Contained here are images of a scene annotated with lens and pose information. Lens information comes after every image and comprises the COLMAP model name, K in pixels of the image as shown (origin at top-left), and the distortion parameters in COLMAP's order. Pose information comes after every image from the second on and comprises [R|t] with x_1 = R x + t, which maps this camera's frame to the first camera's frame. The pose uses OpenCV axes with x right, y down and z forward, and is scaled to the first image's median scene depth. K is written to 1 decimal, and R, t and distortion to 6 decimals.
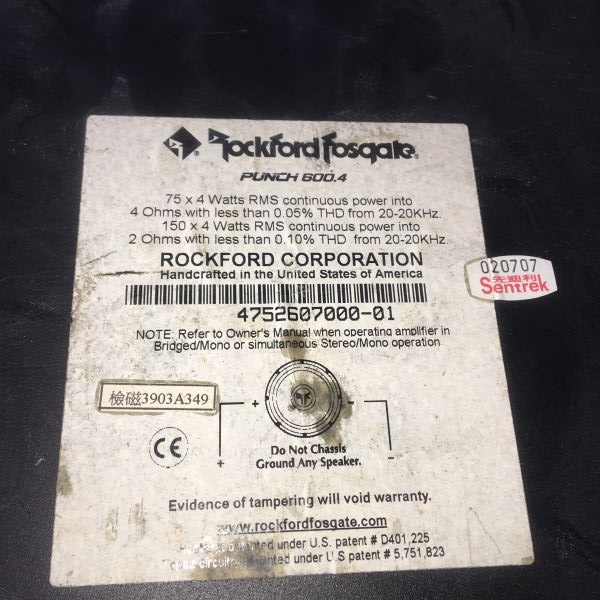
lens RADIAL K [[682.6, 0, 303.0], [0, 682.6, 297.1], [0, 0, 1]] dist [0.098052, -0.188030]
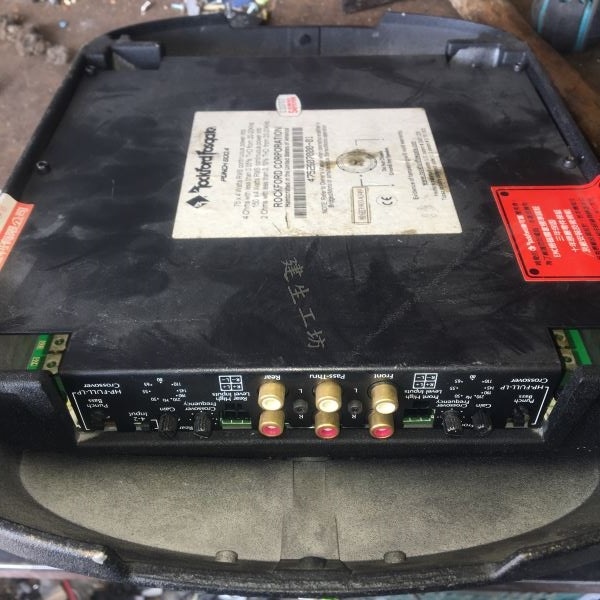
lens RADIAL K [[682.6, 0, 303.0], [0, 682.6, 297.1], [0, 0, 1]] dist [0.098052, -0.188030]
pose [[0.020809, -0.745791, 0.665855, -1.474728], [0.933814, 0.252413, 0.253533, -0.363770], [-0.357153, 0.616509, 0.701683, -0.067661]]
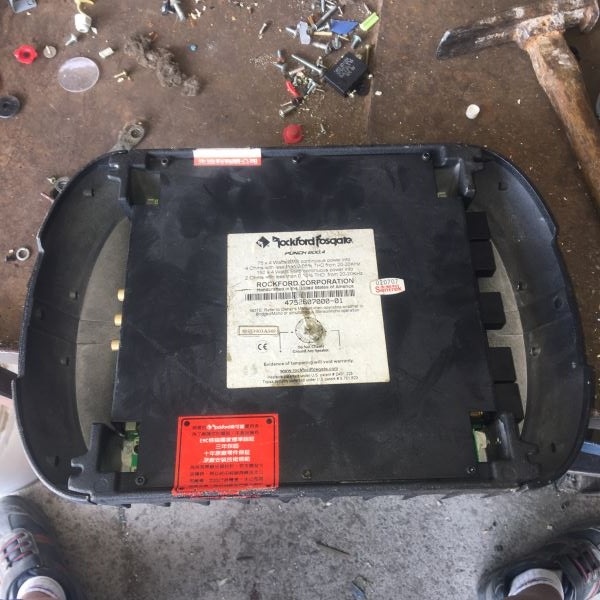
lens RADIAL K [[682.6, 0, 303.0], [0, 682.6, 297.1], [0, 0, 1]] dist [0.098052, -0.188030]
pose [[0.995465, -0.044491, -0.084085, 0.204124], [0.035920, 0.994254, -0.100840, 0.275094], [0.088088, 0.097362, 0.991343, -1.684967]]
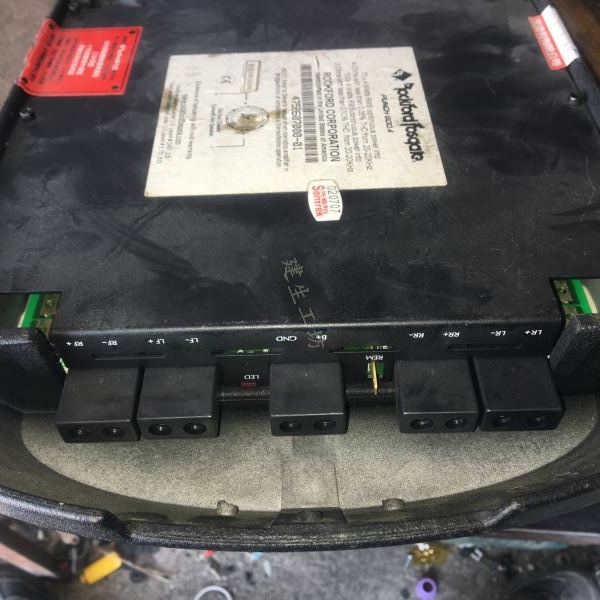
lens RADIAL K [[682.6, 0, 303.0], [0, 682.6, 297.1], [0, 0, 1]] dist [0.098052, -0.188030]
pose [[-0.017707, 0.677729, -0.735099, 1.555191], [-0.922537, 0.272397, 0.273361, -0.335095], [0.385503, 0.682996, 0.620406, 0.230895]]
